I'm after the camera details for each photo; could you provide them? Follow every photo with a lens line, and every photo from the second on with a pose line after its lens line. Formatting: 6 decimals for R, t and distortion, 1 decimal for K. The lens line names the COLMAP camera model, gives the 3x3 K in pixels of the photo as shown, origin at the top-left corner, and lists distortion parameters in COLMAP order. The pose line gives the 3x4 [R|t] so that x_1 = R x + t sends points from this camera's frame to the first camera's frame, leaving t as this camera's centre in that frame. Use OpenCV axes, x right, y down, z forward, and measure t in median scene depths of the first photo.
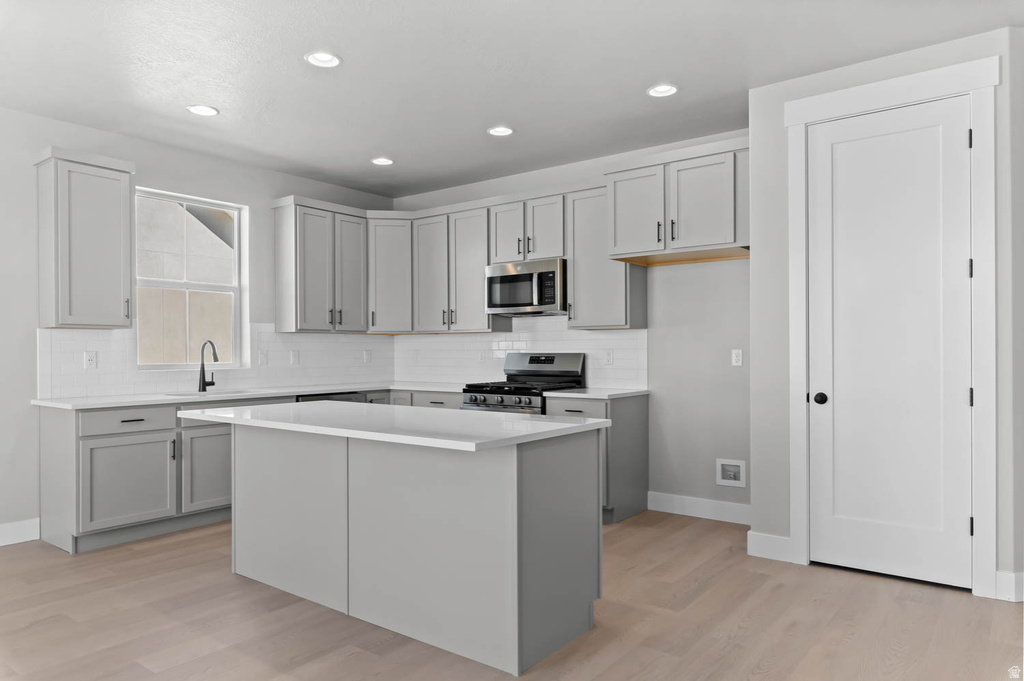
lens RADIAL K [[683.8, 0, 512.0], [0, 683.8, 340.5], [0, 0, 1]] dist [-0.005493, -0.001337]
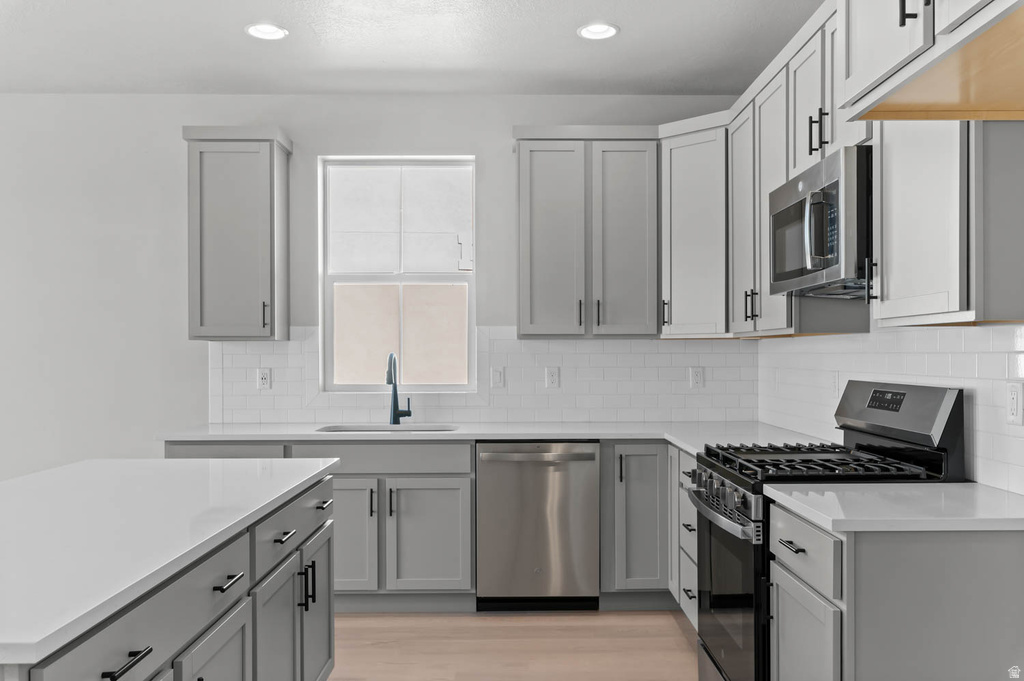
lens RADIAL K [[866.9, 0, 514.8], [0, 866.9, 321.8], [0, 0, 1]] dist [0.005270, -0.001947]
pose [[0.618890, -0.025764, -0.785055, 0.311459], [0.010318, 0.999642, -0.024672, -0.008188], [0.785410, 0.007170, 0.618935, 0.492519]]
